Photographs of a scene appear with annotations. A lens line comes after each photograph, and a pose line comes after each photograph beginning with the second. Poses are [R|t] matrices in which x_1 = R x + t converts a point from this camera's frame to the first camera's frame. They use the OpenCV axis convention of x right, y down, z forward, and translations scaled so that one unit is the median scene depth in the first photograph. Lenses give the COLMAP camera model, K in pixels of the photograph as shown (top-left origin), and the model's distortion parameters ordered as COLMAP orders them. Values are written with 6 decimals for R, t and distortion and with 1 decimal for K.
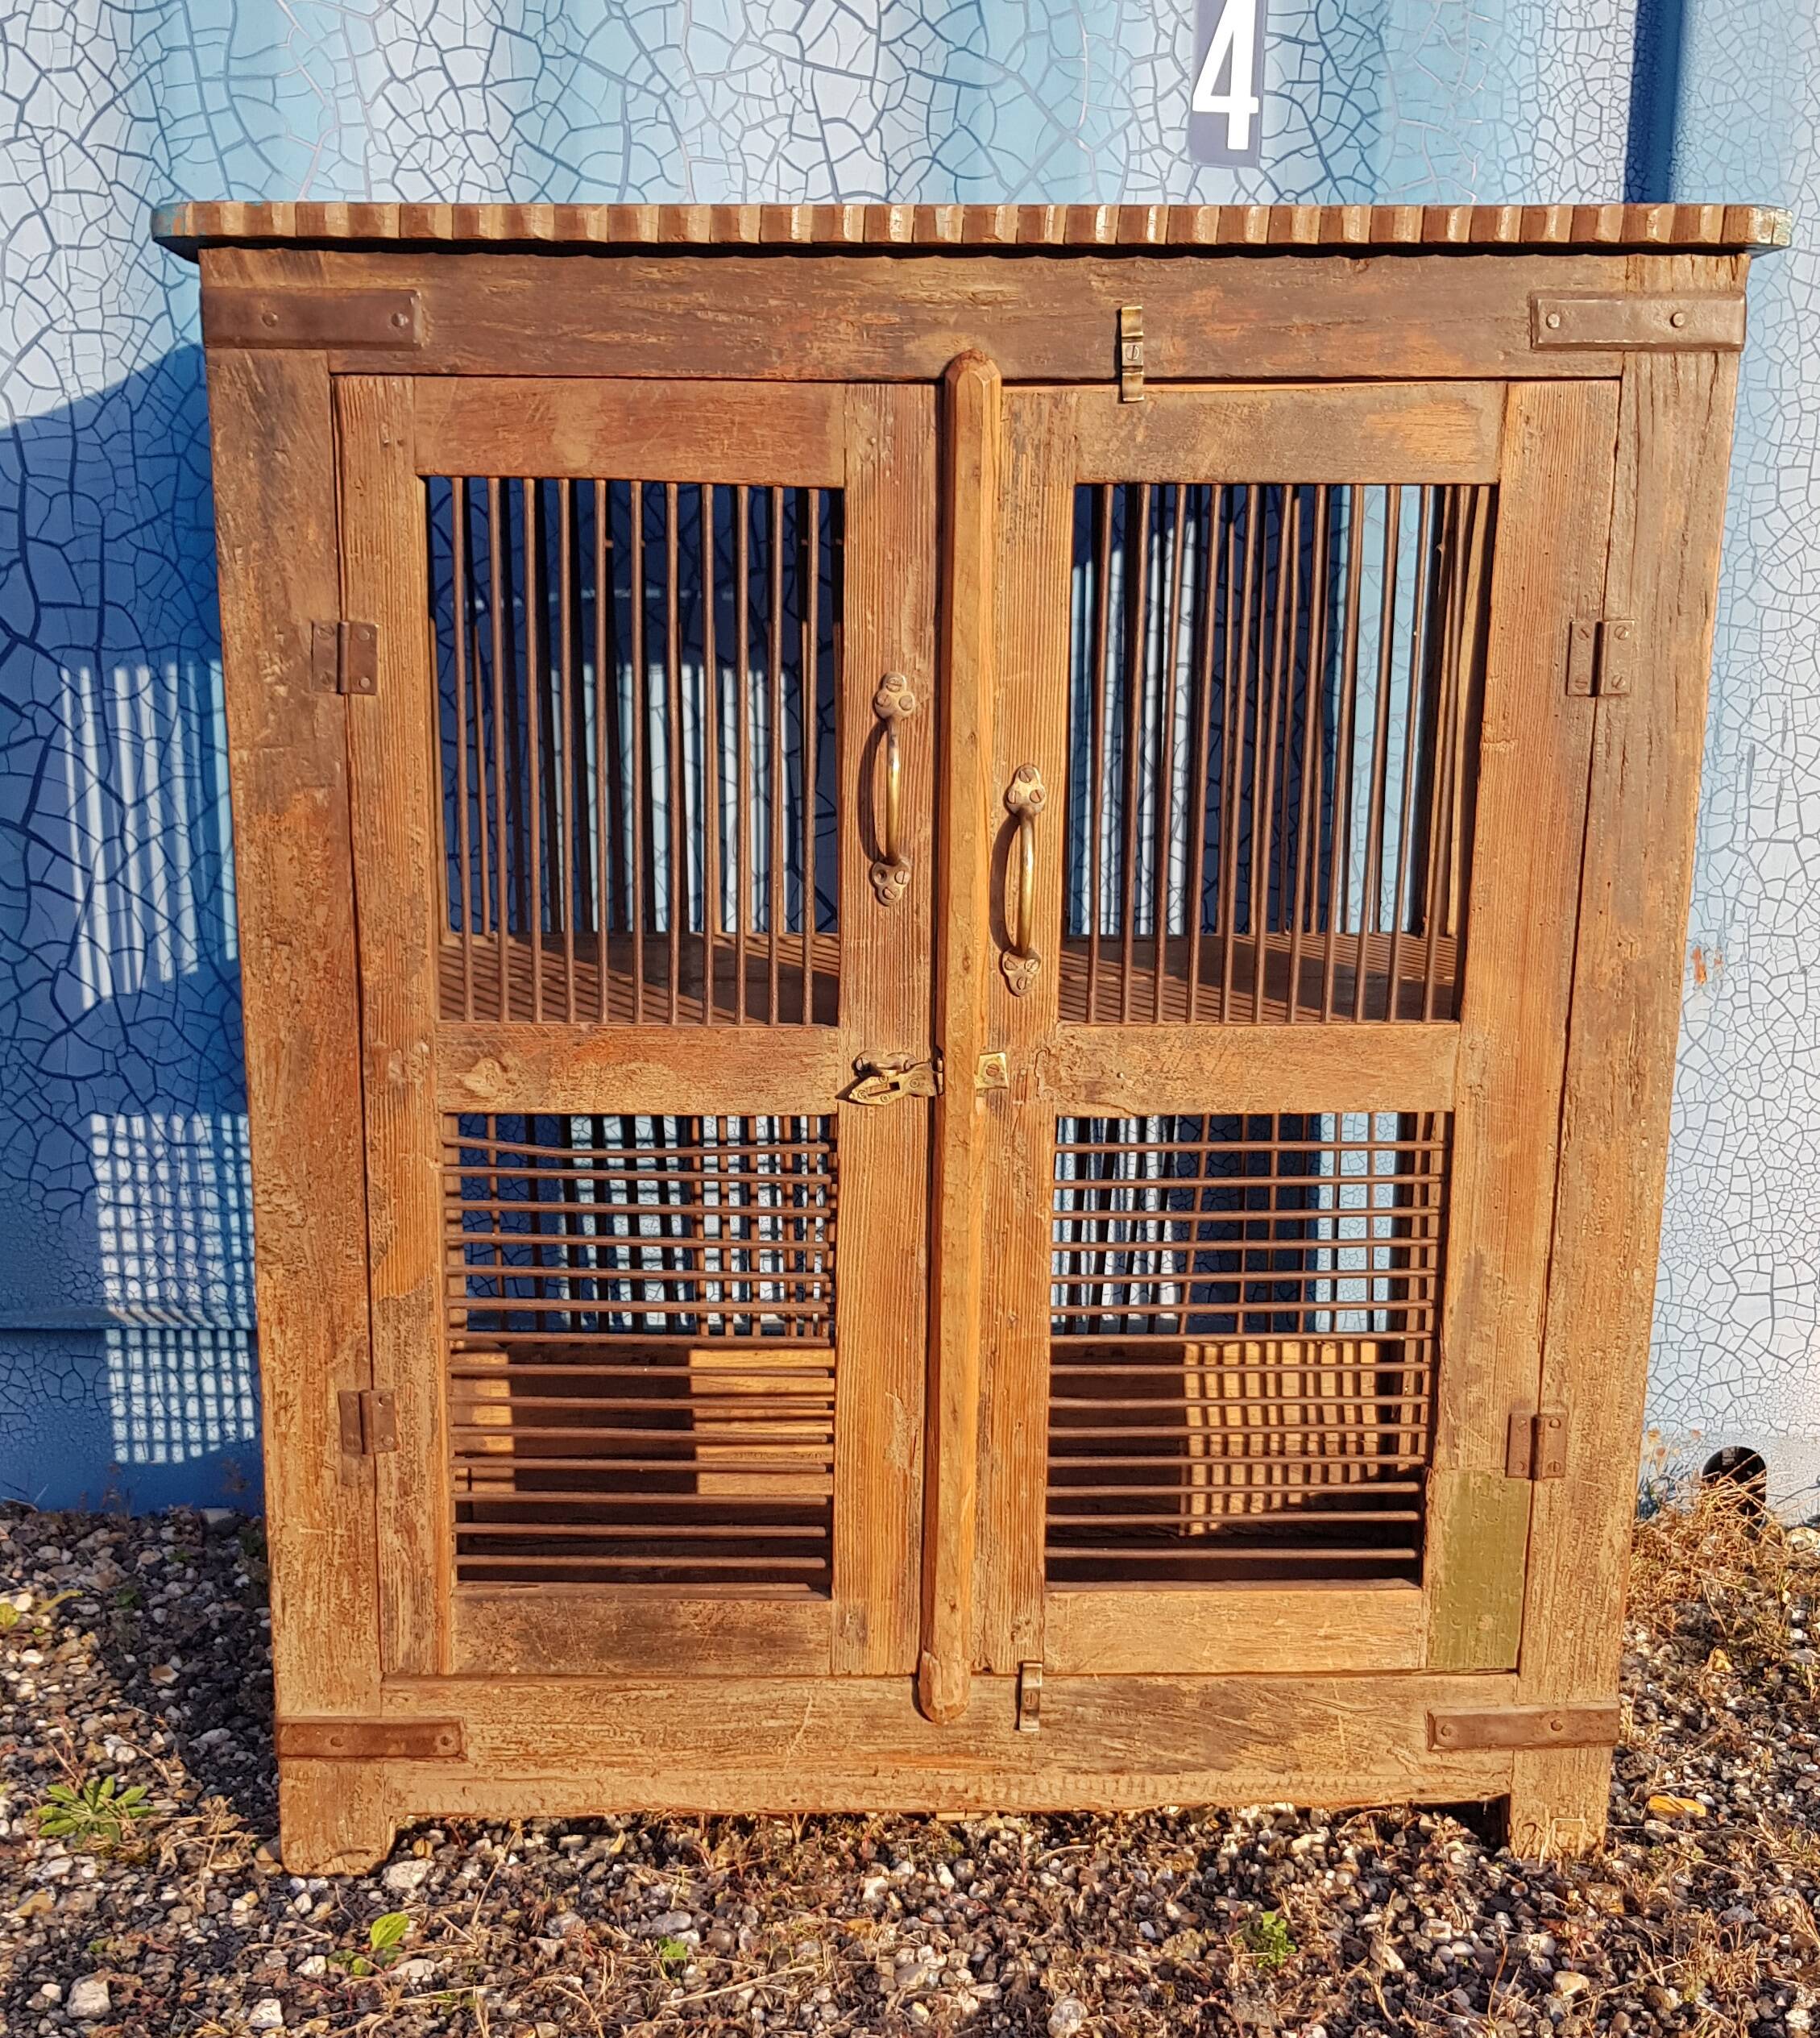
lens RADIAL K [[2538.5, 0, 903.2], [0, 2538.5, 1184.5], [0, 0, 1]] dist [0.093163, -0.224319]
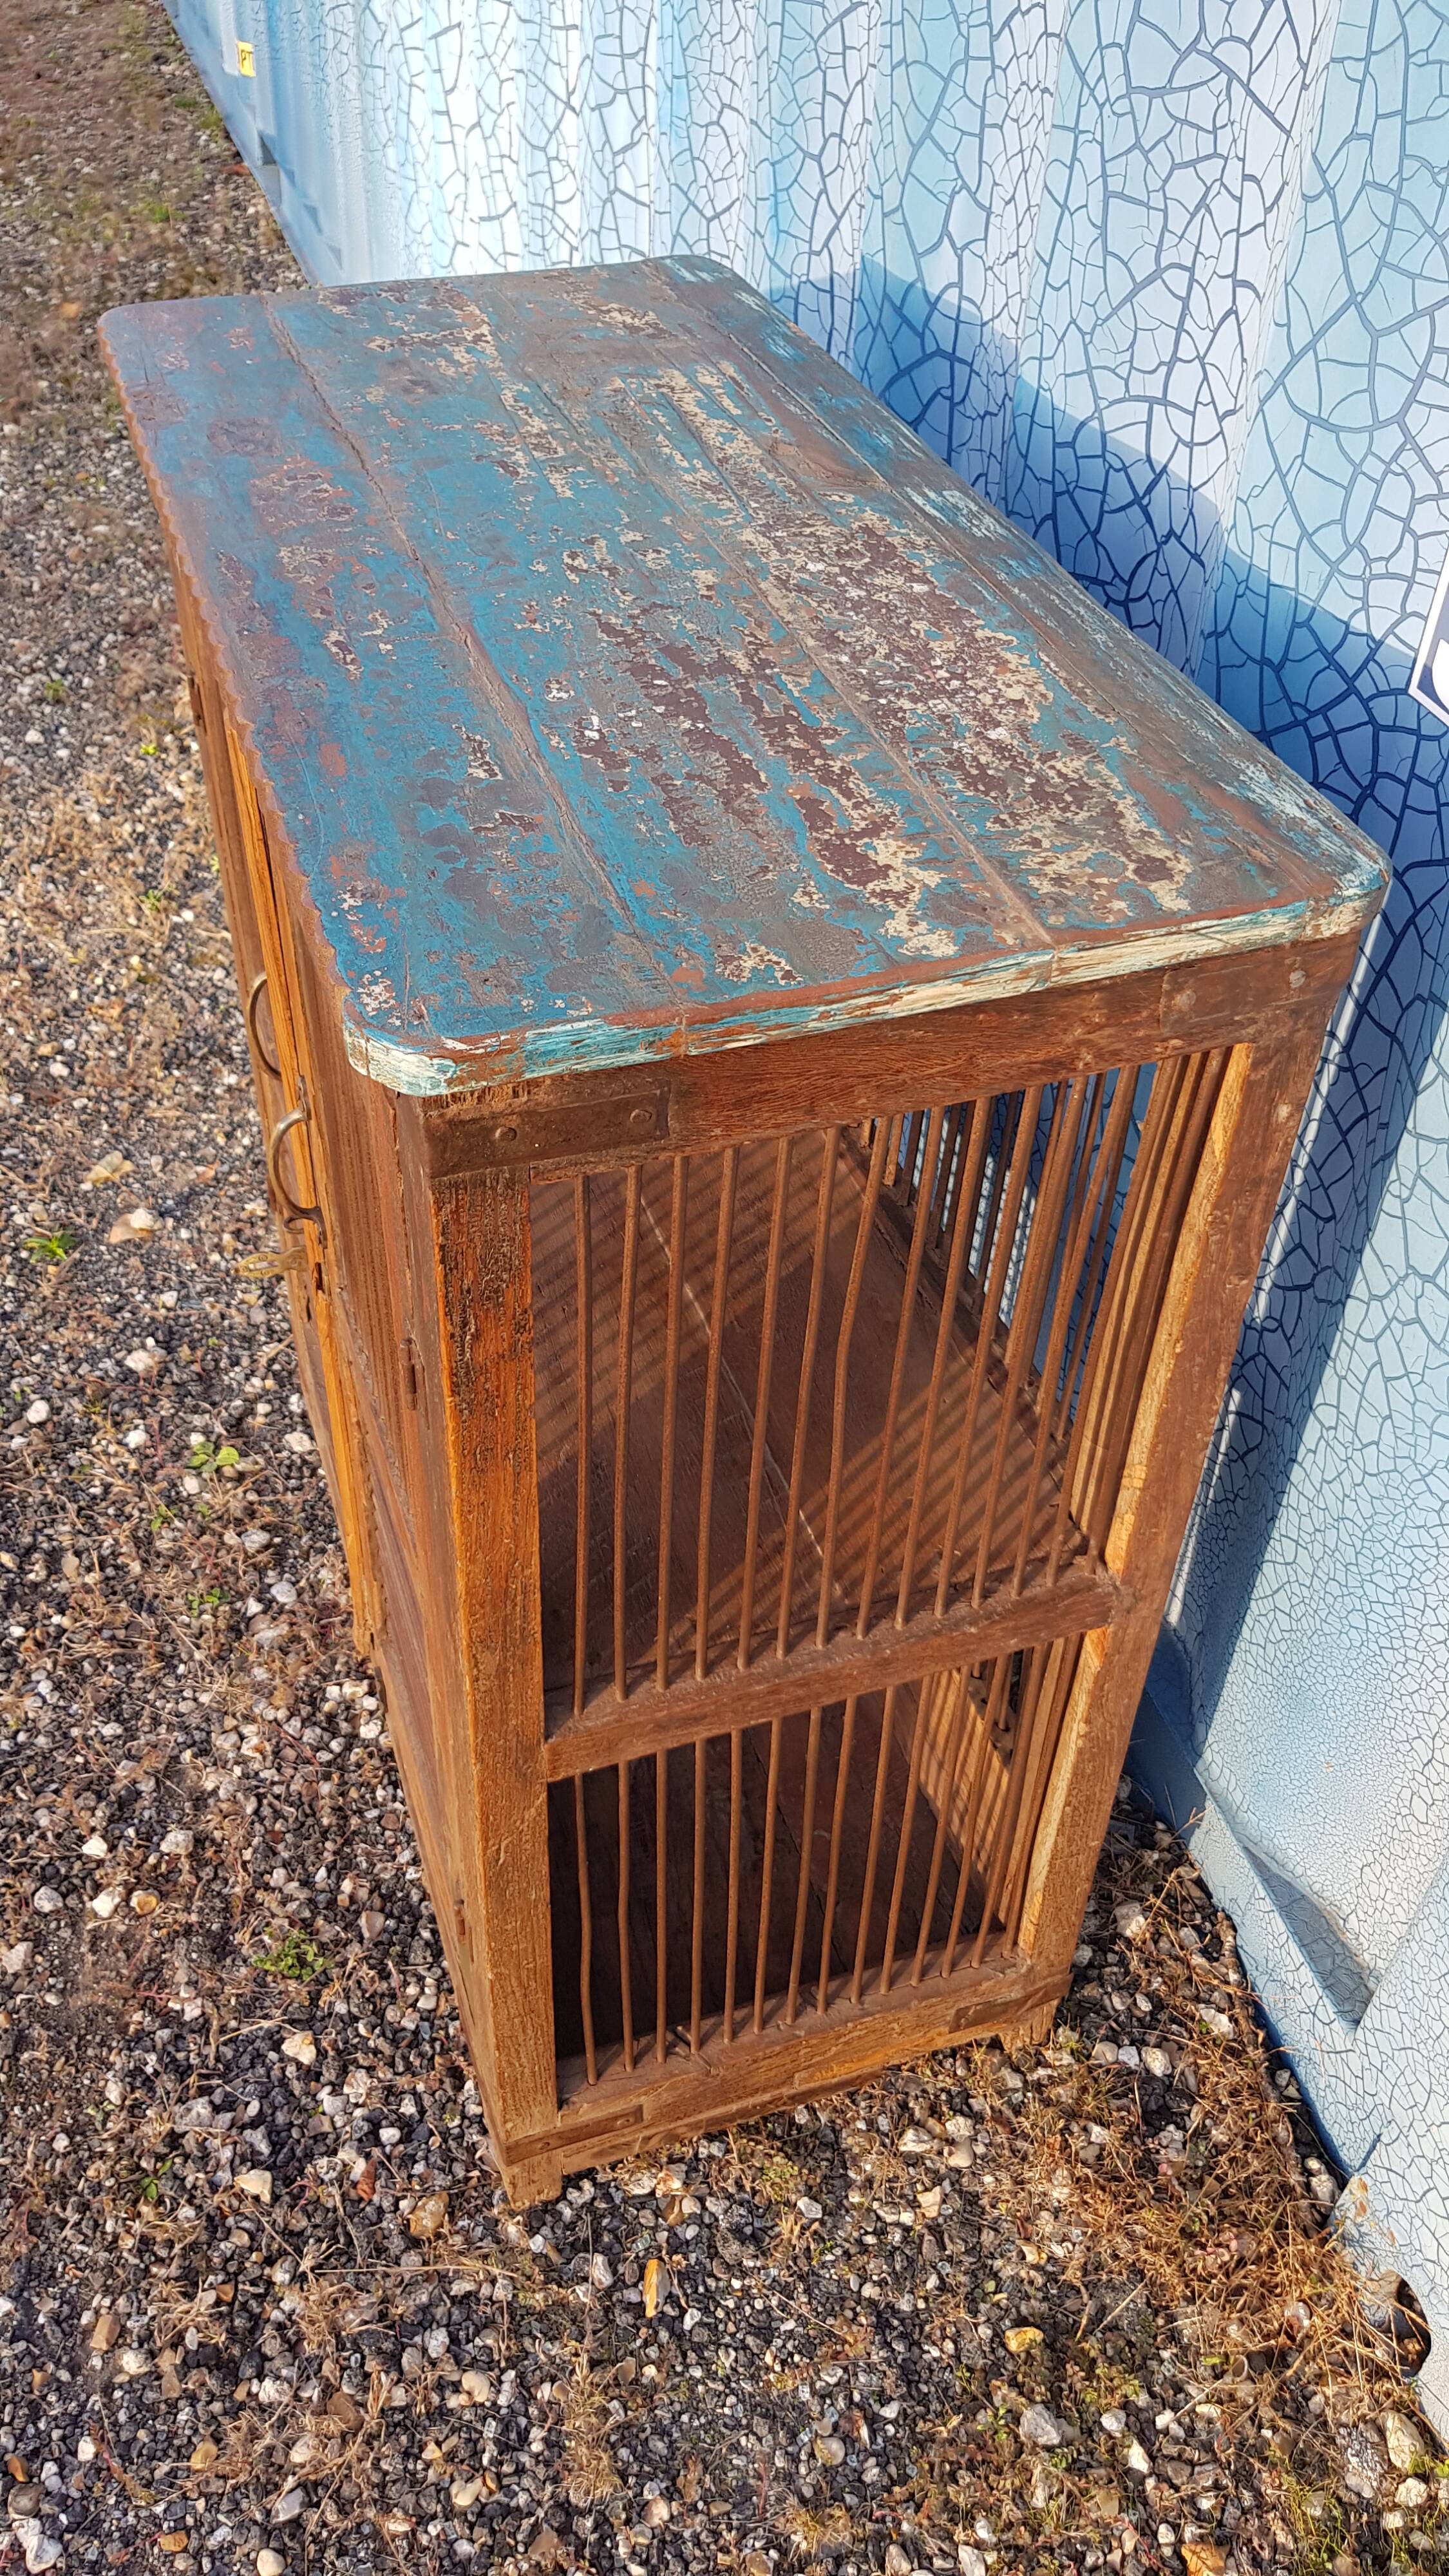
lens RADIAL K [[1990.0, 0, 718.1], [0, 1990.0, 1309.1], [0, 0, 1]] dist [0.063146, -0.119623]
pose [[0.288077, 0.650084, -0.703138, 0.661983], [-0.266072, 0.759691, 0.593359, -0.560857], [0.919901, 0.016152, 0.391819, 0.754528]]
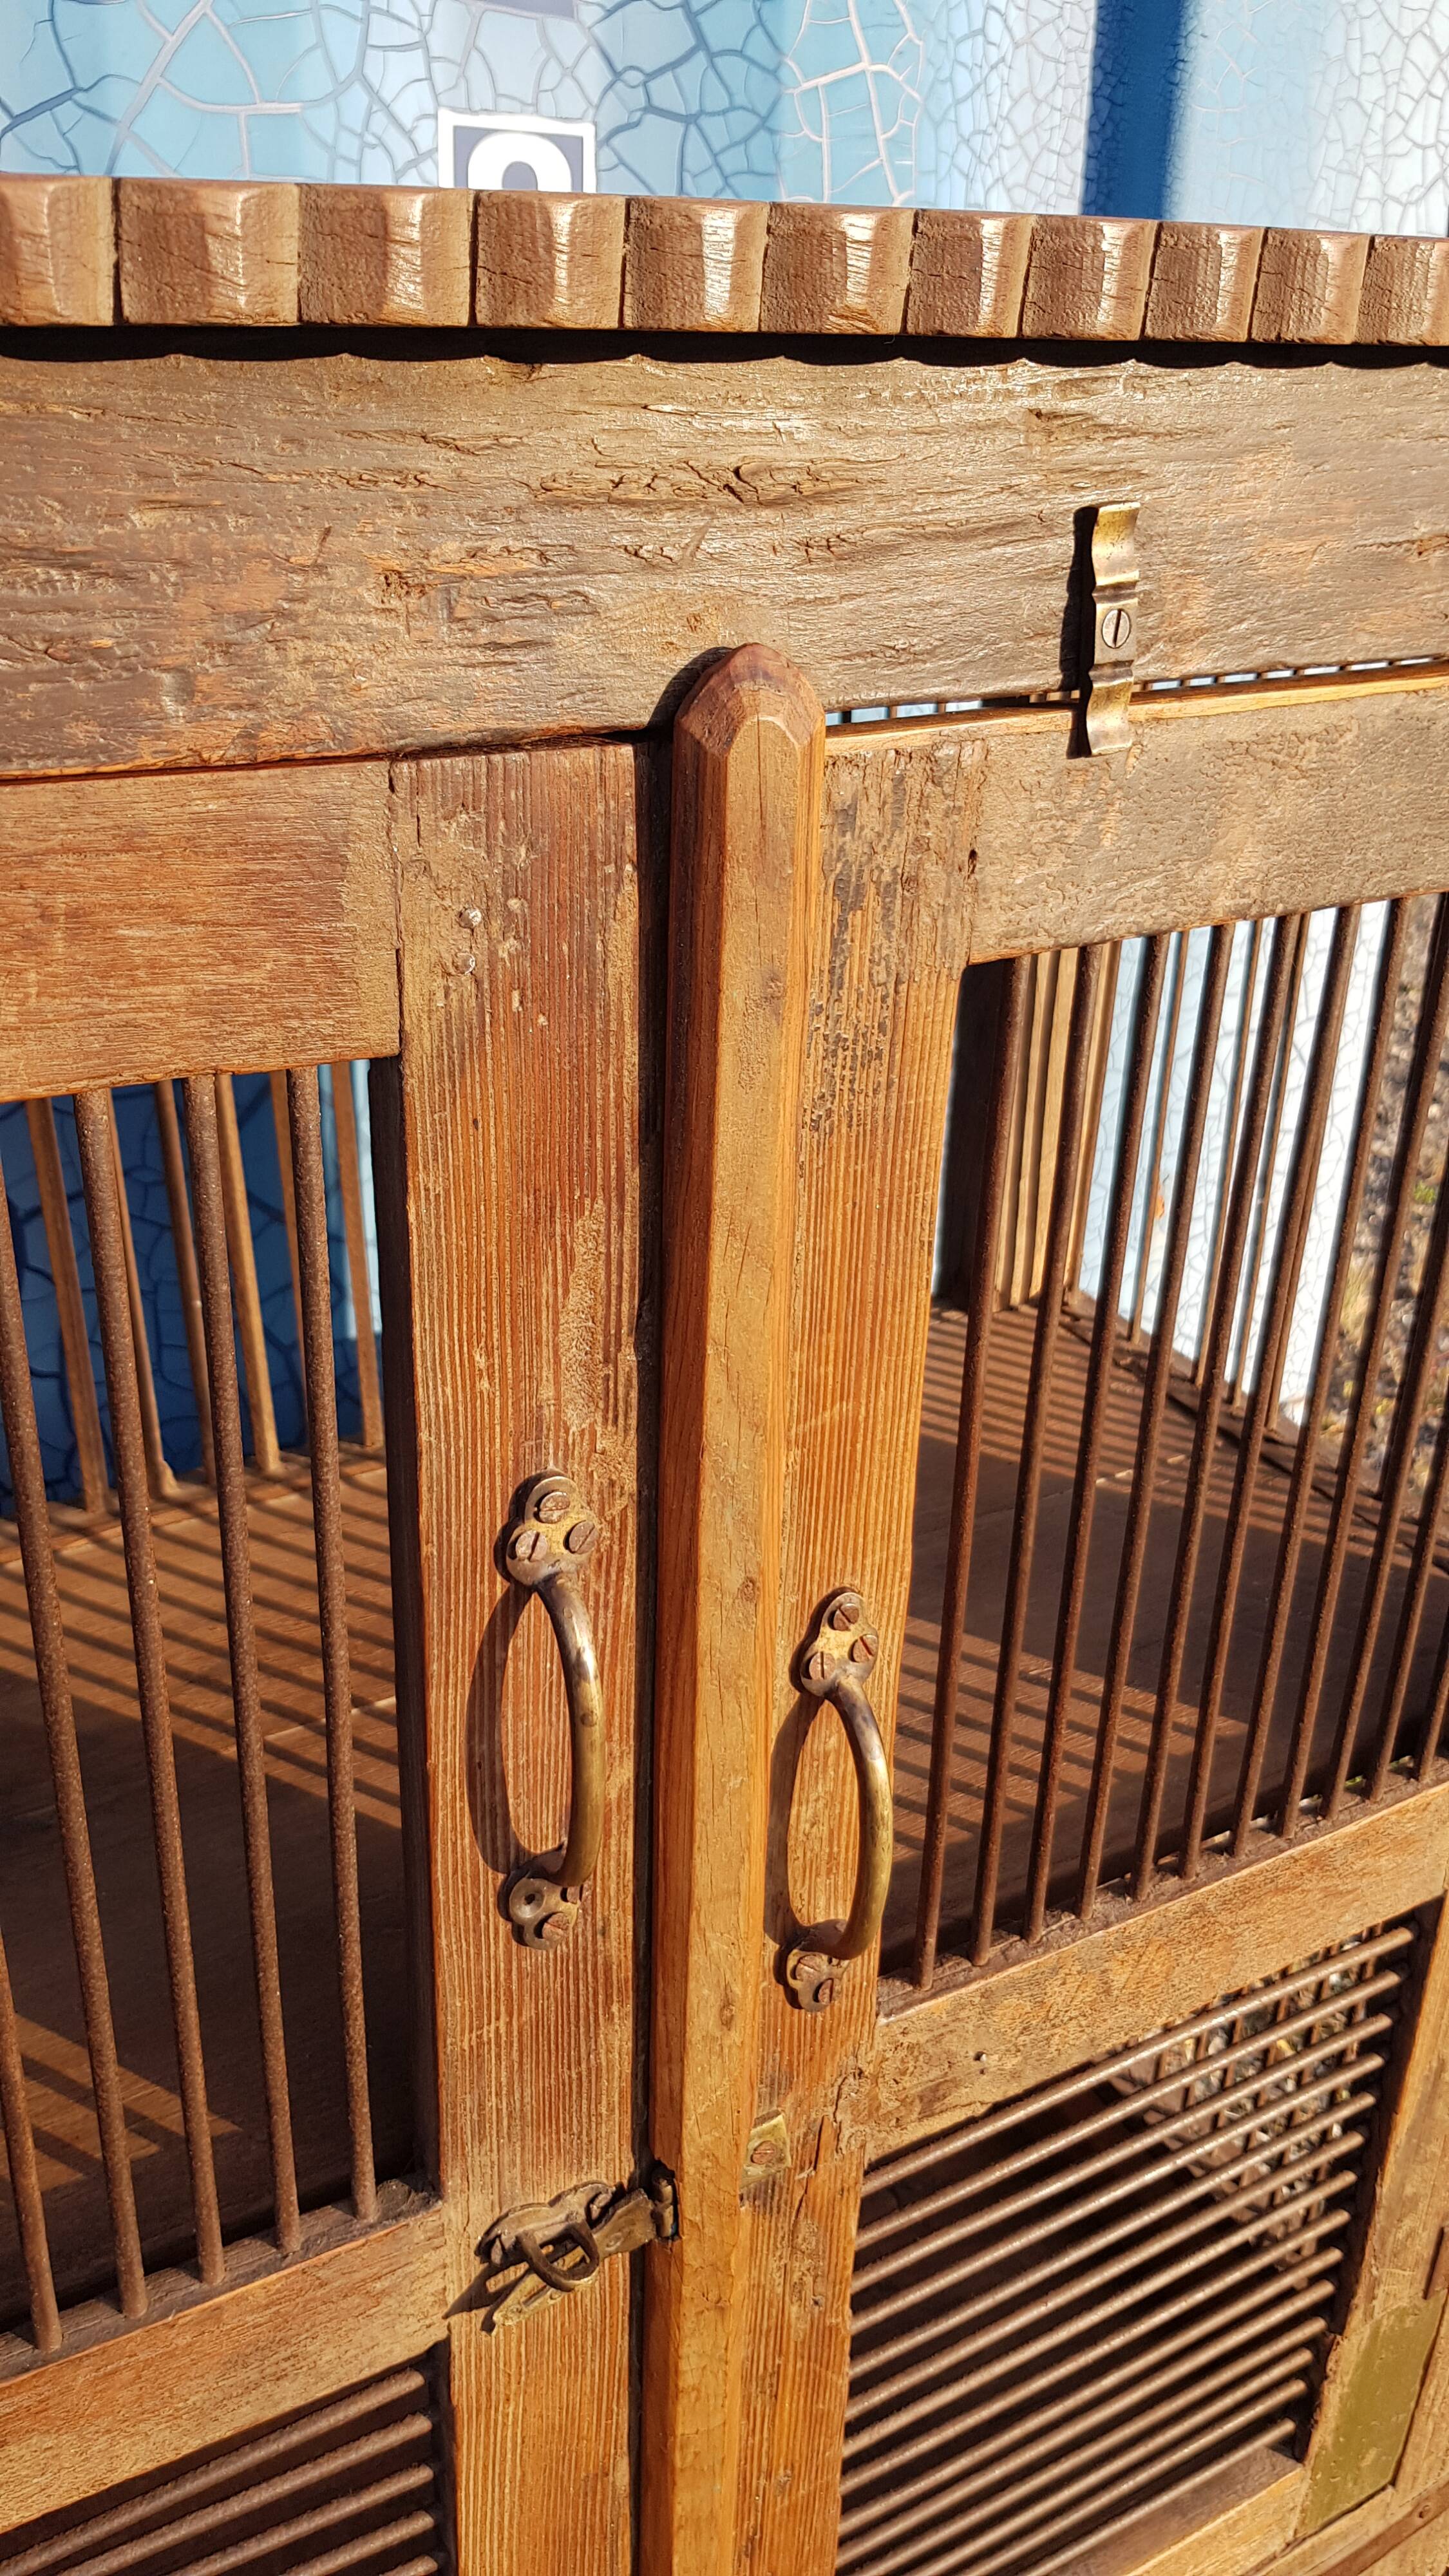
lens RADIAL K [[2032.8, 0, 731.0], [0, 2032.8, 1313.9], [0, 0, 1]] dist [0.054023, -0.122598]
pose [[0.886600, -0.187549, 0.422807, -0.093345], [0.095199, 0.968525, 0.229992, -0.262224], [-0.452634, -0.163660, 0.876549, 0.646526]]
